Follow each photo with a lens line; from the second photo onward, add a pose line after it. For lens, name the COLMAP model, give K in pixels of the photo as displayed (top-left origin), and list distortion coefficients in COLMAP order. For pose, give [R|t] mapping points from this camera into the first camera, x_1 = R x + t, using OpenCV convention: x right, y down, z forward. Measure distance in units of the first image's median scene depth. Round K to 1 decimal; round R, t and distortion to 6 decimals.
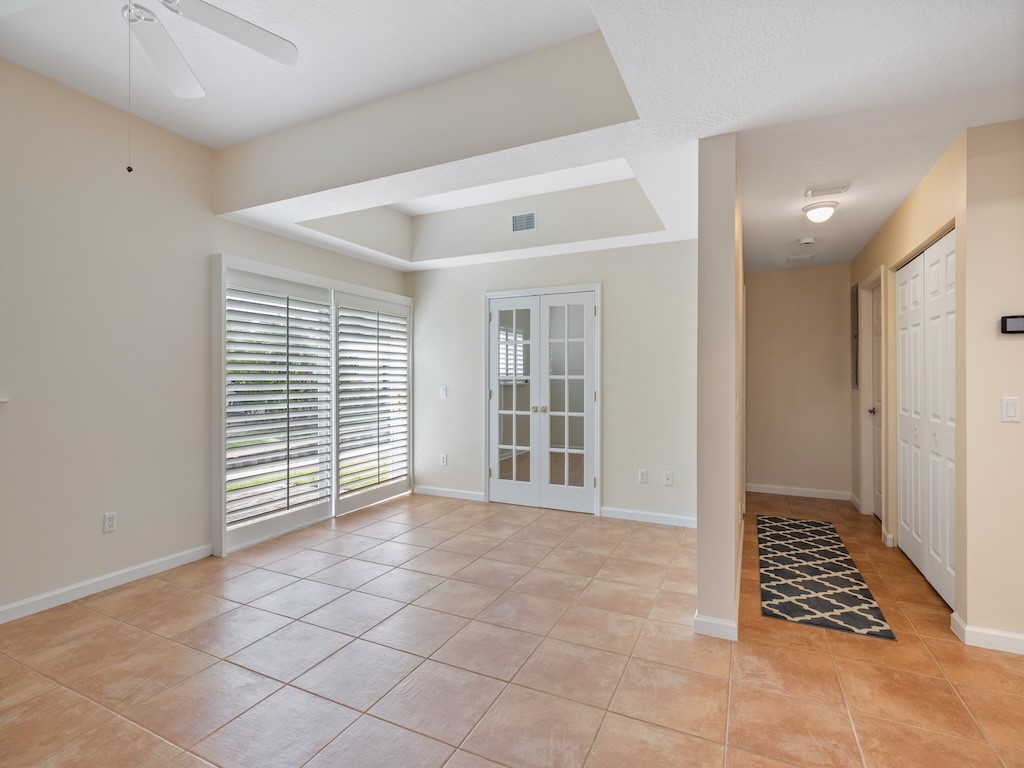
lens RADIAL K [[491.3, 0, 514.0], [0, 491.3, 378.3], [0, 0, 1]] dist [-0.003904, -0.000253]
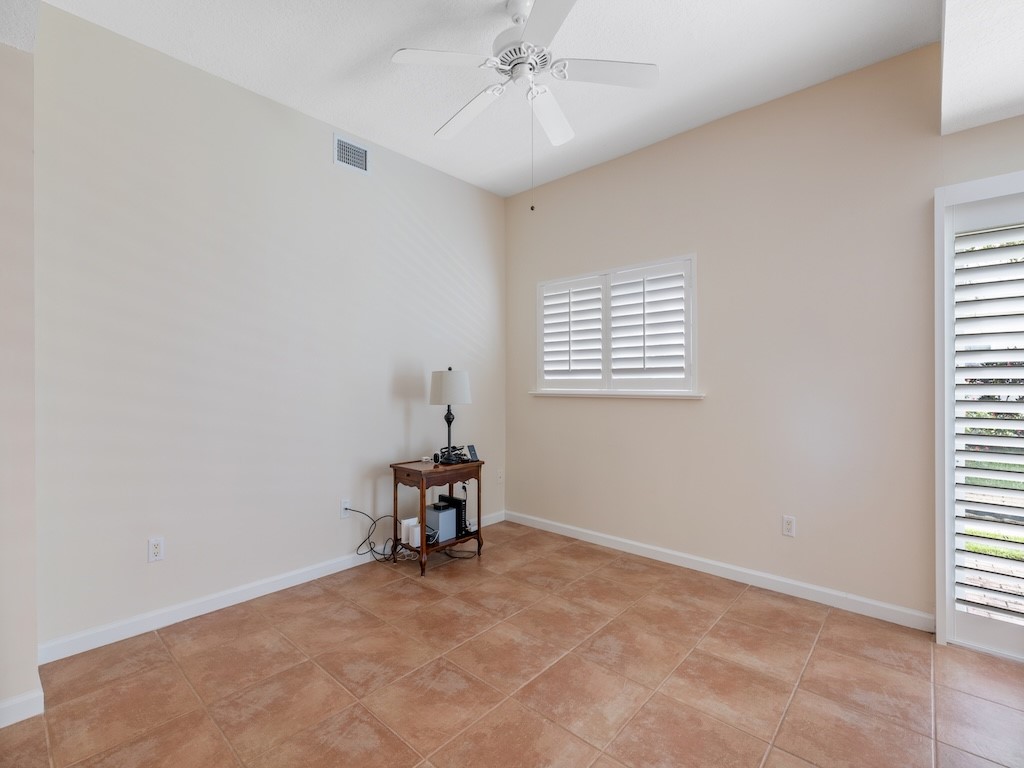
lens RADIAL K [[473.1, 0, 510.4], [0, 473.1, 383.8], [0, 0, 1]] dist [0.002655, -0.000067]
pose [[-0.289734, 0.002483, -0.957104, 0.241464], [0.003965, 0.999991, 0.001393, 0.010329], [0.957099, -0.003392, -0.289742, 0.793064]]
